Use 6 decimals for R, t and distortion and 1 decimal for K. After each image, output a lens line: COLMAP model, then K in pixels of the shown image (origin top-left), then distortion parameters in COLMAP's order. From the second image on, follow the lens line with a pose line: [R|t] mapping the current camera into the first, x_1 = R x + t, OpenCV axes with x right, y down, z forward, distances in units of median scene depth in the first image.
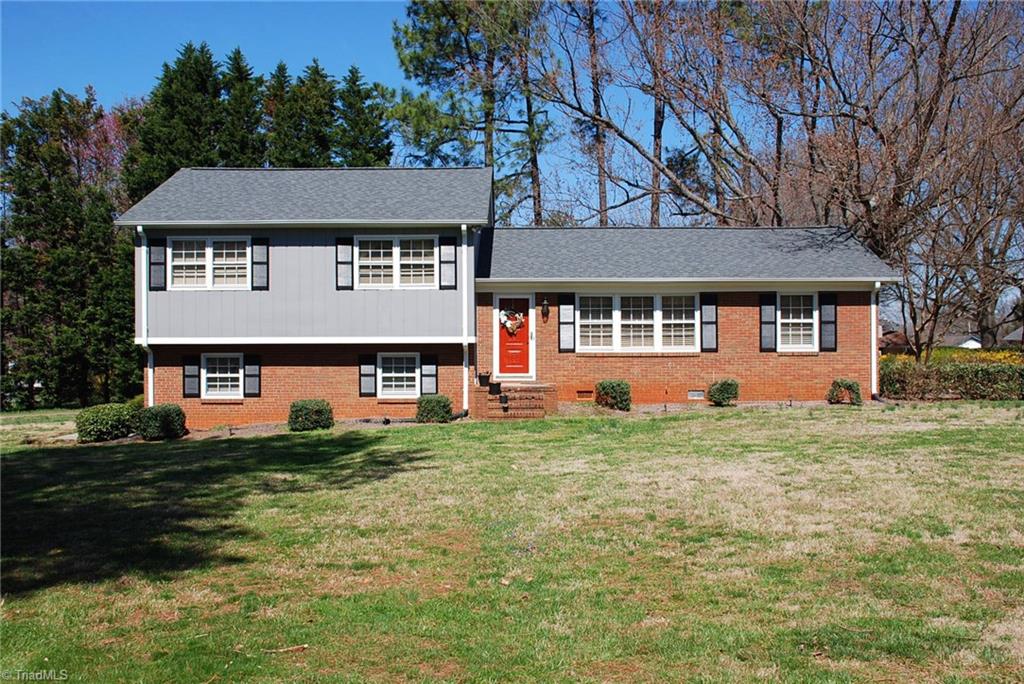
lens RADIAL K [[1019.4, 0, 512.0], [0, 1019.4, 350.3], [0, 0, 1]] dist [0.016758, 0.000000]
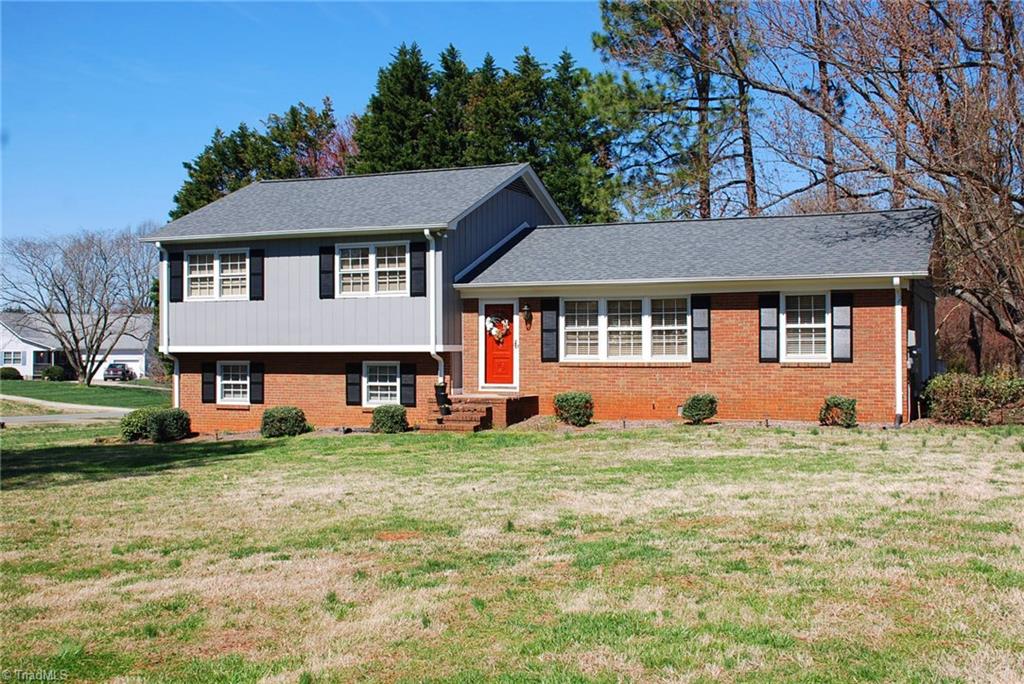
lens RADIAL K [[1176.0, 0, 511.8], [0, 1176.0, 340.3], [0, 0, 1]] dist [0.051669, 0.000000]
pose [[0.917428, -0.002539, -0.397893, 0.445706], [-0.003537, 0.999888, -0.014537, -0.001819], [0.397885, 0.014744, 0.917317, 0.009150]]
